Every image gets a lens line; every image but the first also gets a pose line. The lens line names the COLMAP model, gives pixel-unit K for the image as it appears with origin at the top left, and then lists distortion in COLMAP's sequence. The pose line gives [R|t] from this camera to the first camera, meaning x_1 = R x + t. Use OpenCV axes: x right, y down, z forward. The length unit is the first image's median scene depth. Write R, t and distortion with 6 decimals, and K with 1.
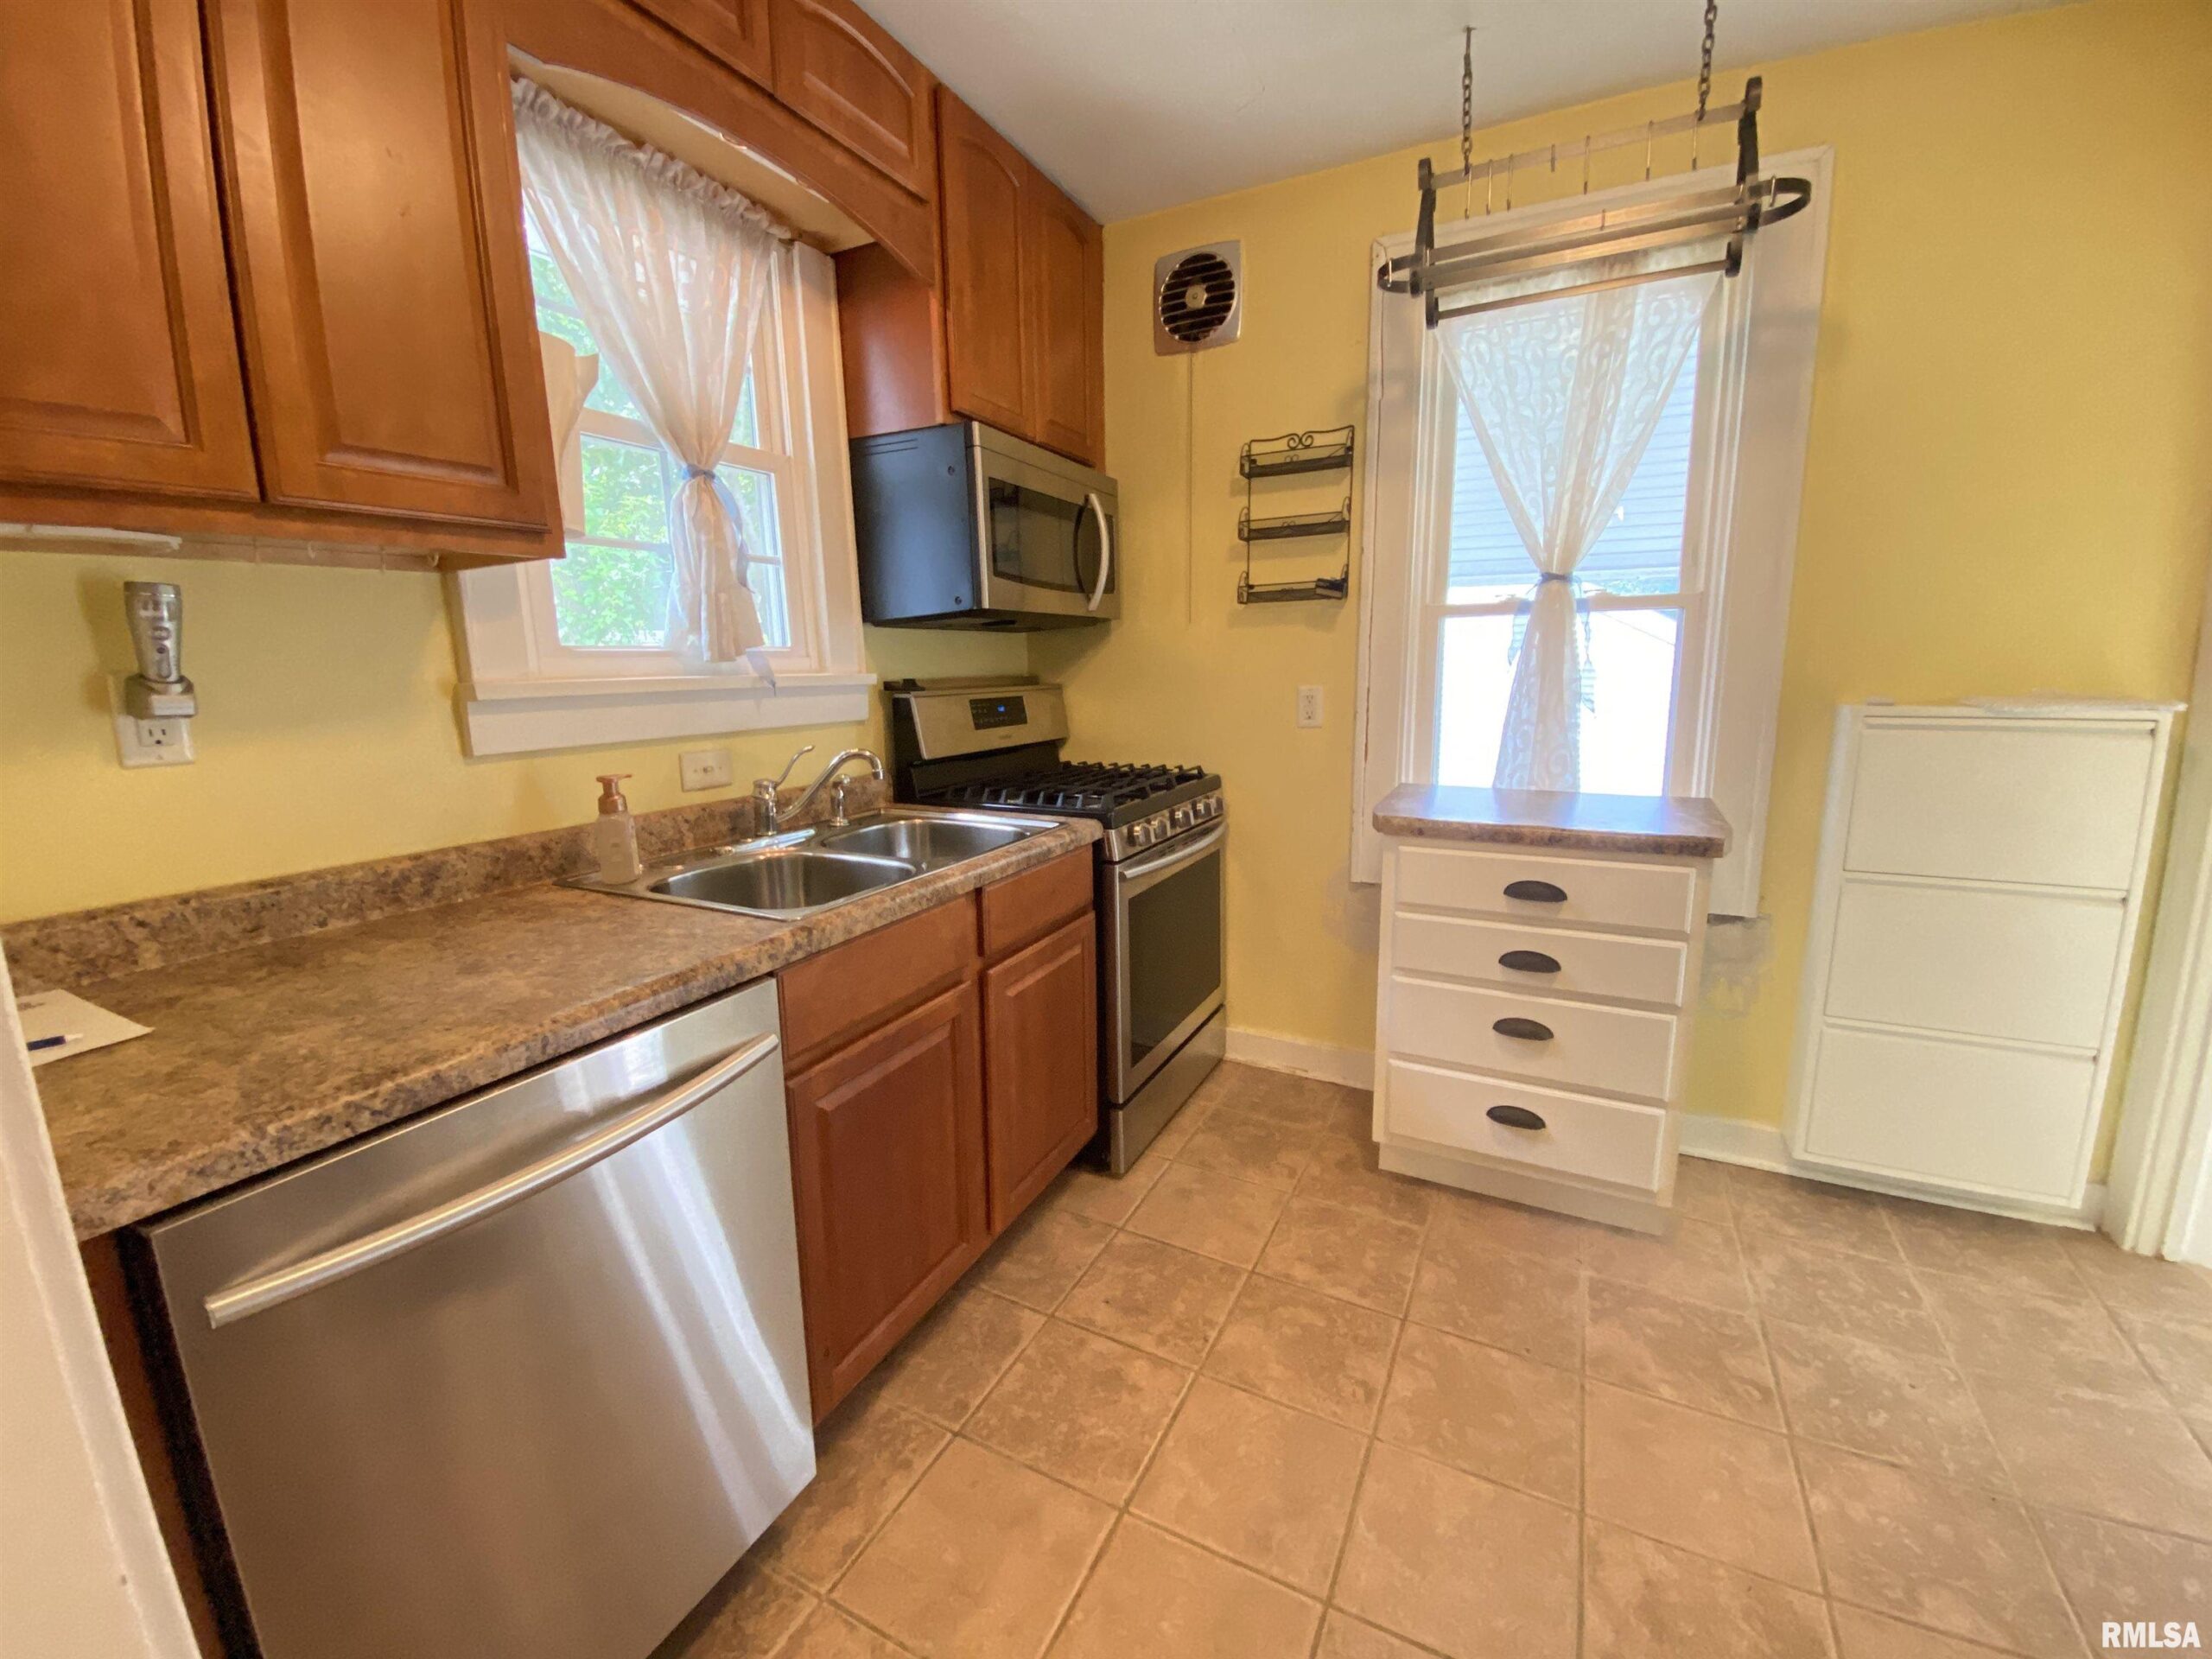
lens RADIAL K [[913.4, 0, 1095.4], [0, 913.4, 830.9], [0, 0, 1]] dist [-0.003159, -0.002237]
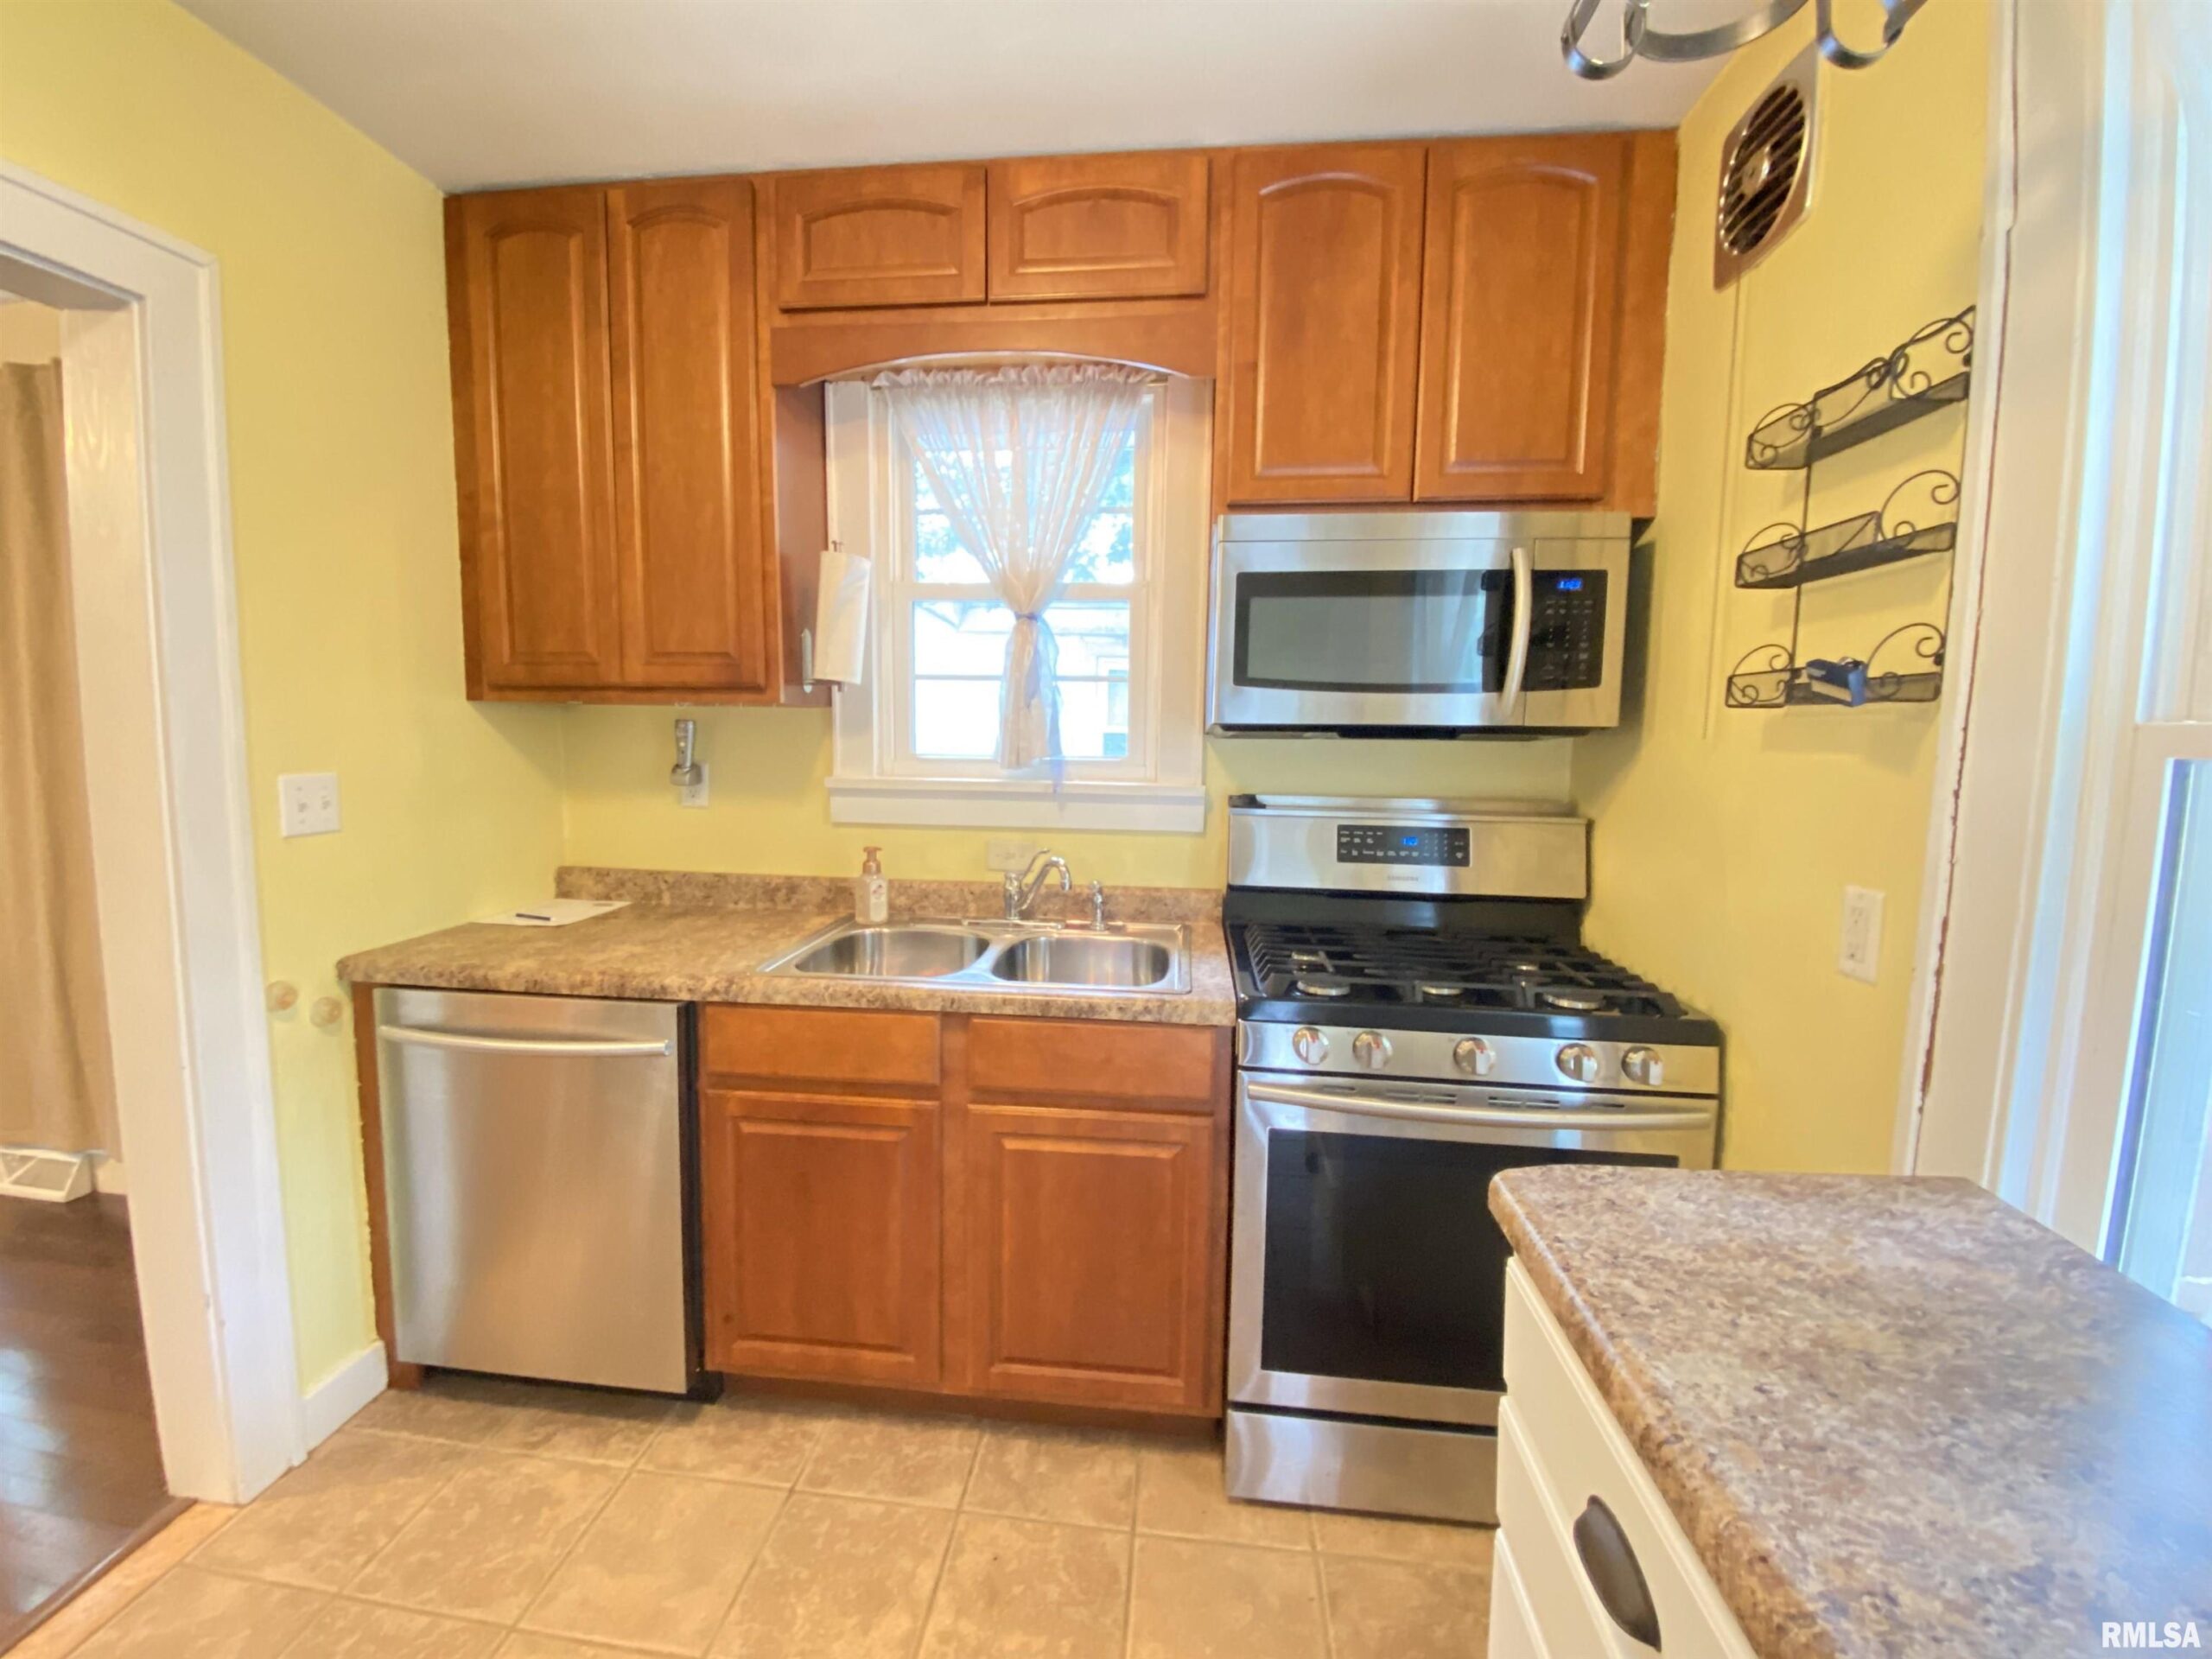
lens RADIAL K [[913.4, 0, 1083.1], [0, 913.4, 821.8], [0, 0, 1]] dist [-0.003159, -0.002237]
pose [[0.351594, 0.119115, -0.928544, 0.744312], [-0.192663, 0.979846, 0.052745, -0.201432], [0.916113, 0.160351, 0.367457, 0.675804]]
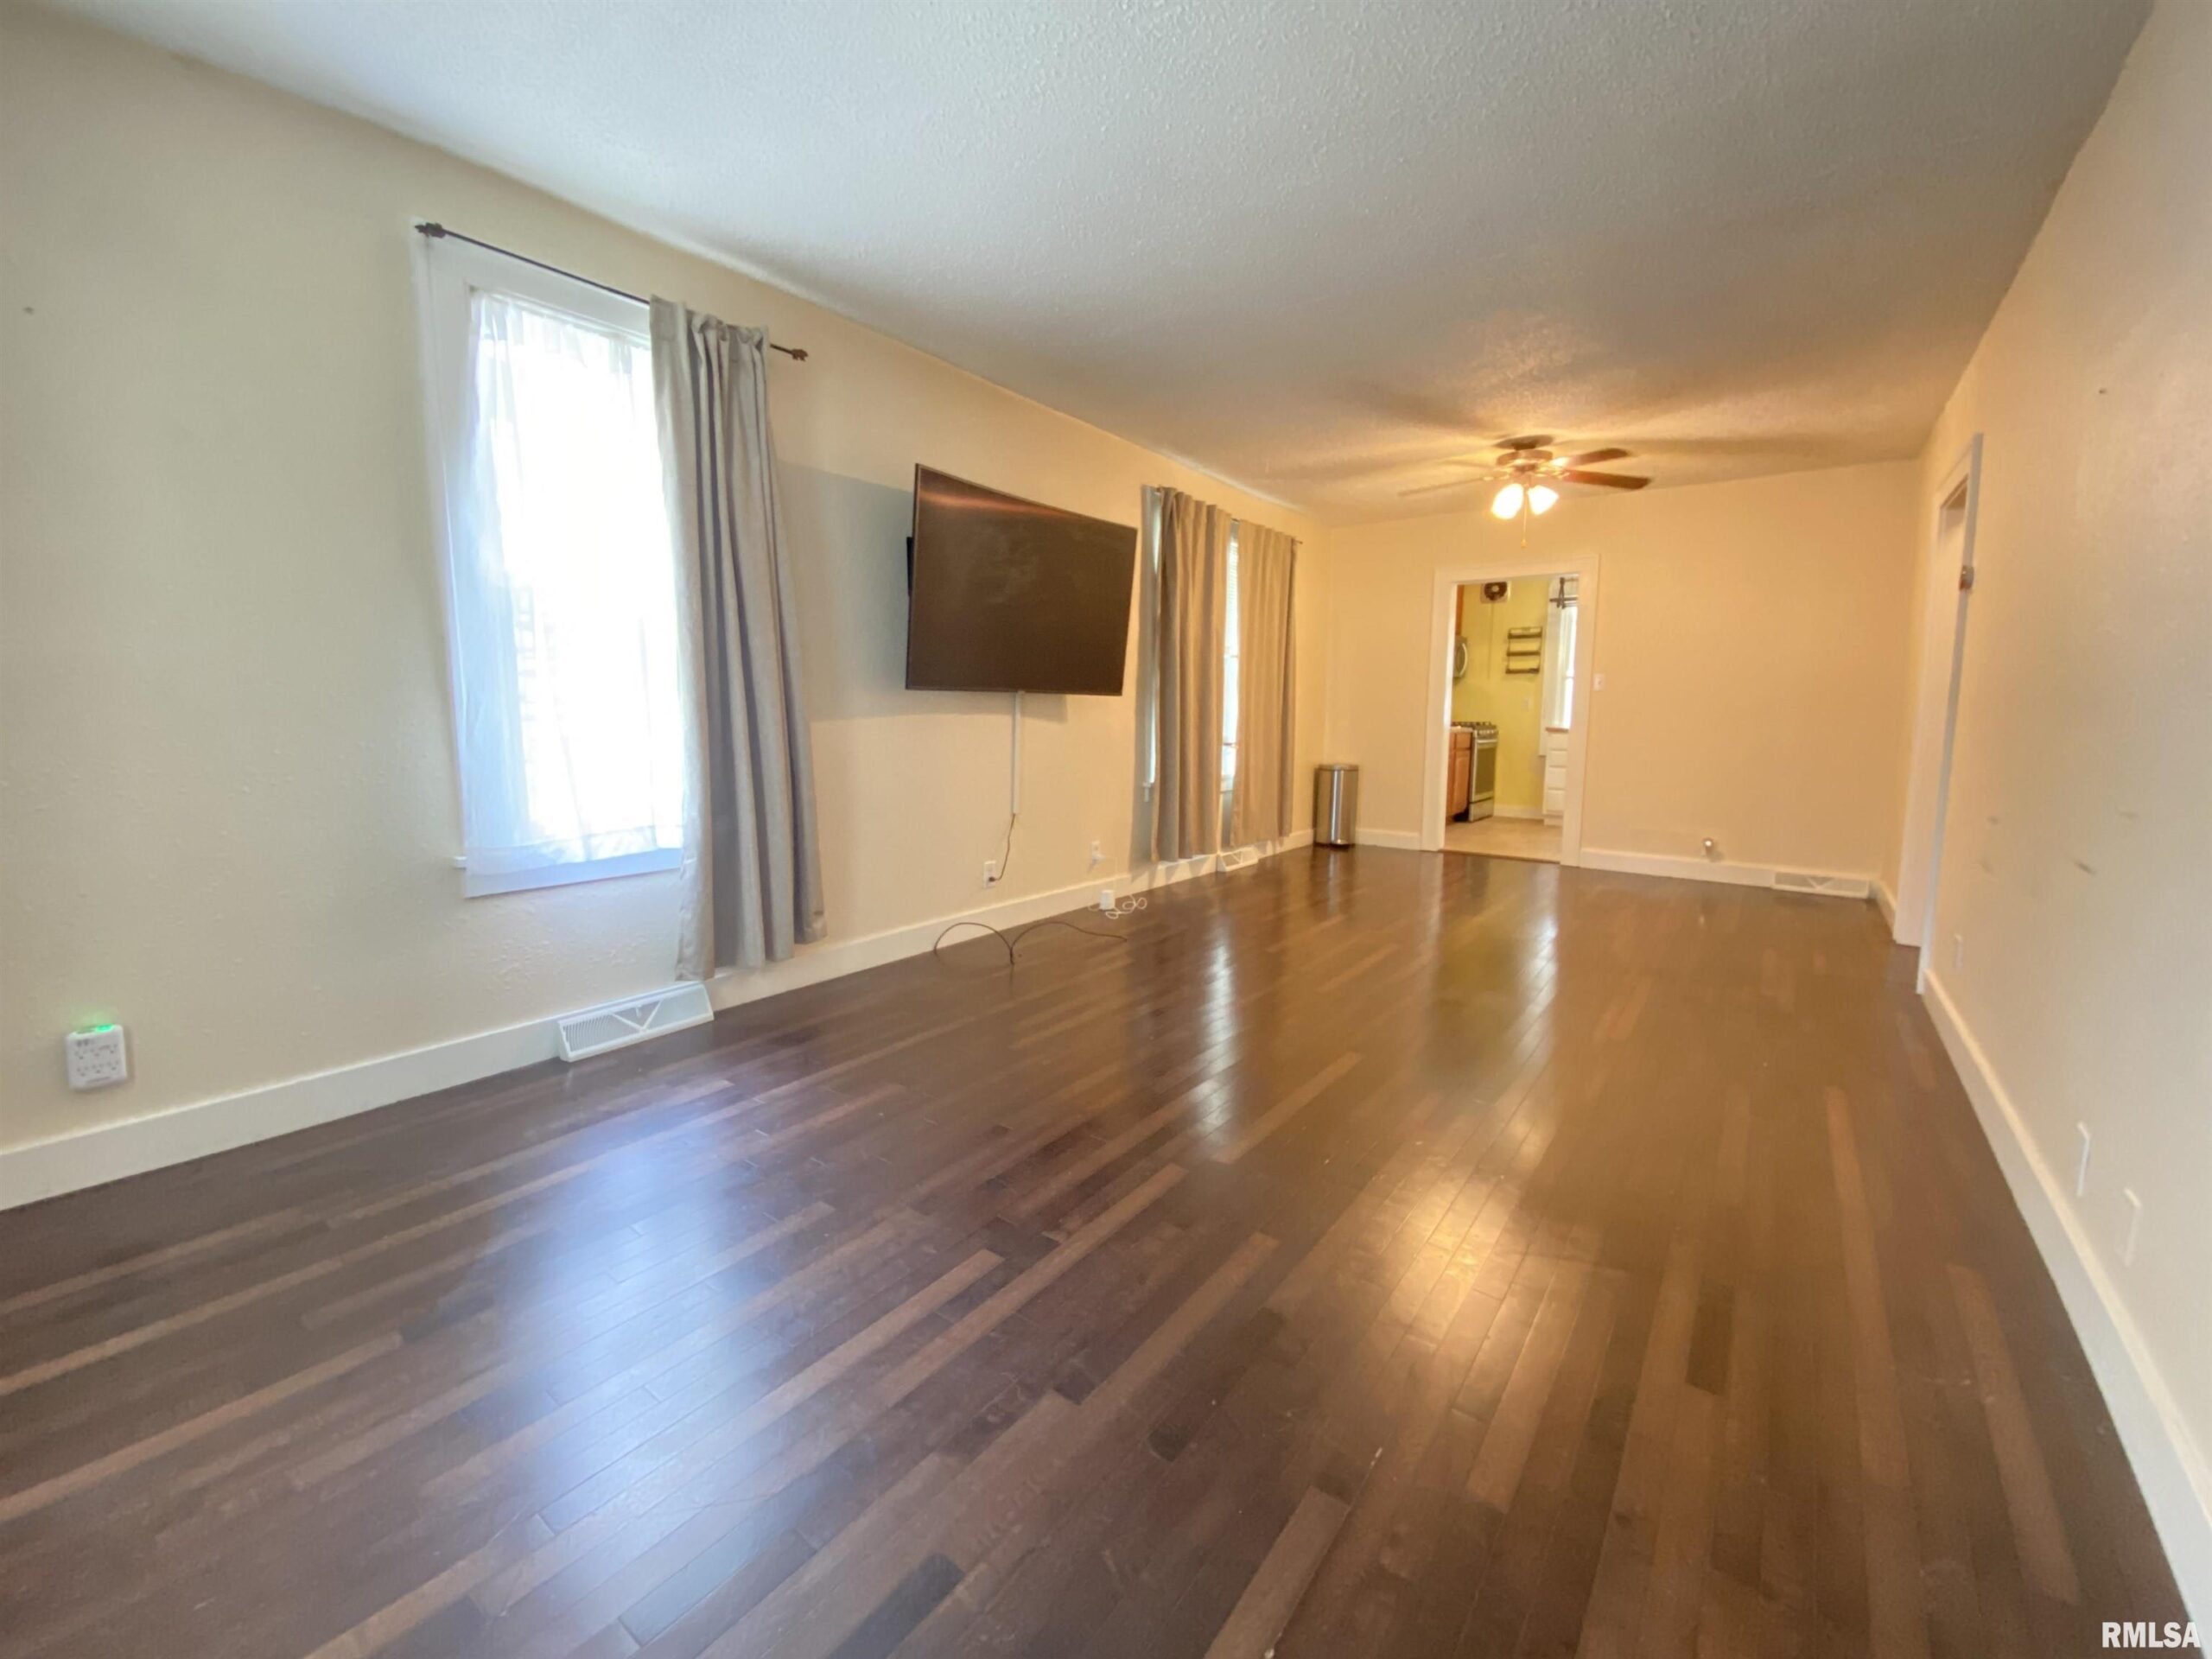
lens RADIAL K [[913.4, 0, 1097.5], [0, 913.4, 837.0], [0, 0, 1]] dist [-0.003159, -0.002237]
pose [[0.987031, 0.044712, -0.154180, -1.189102], [-0.054199, 0.996851, -0.057887, 0.959300], [0.151106, 0.065493, 0.986346, -3.840356]]
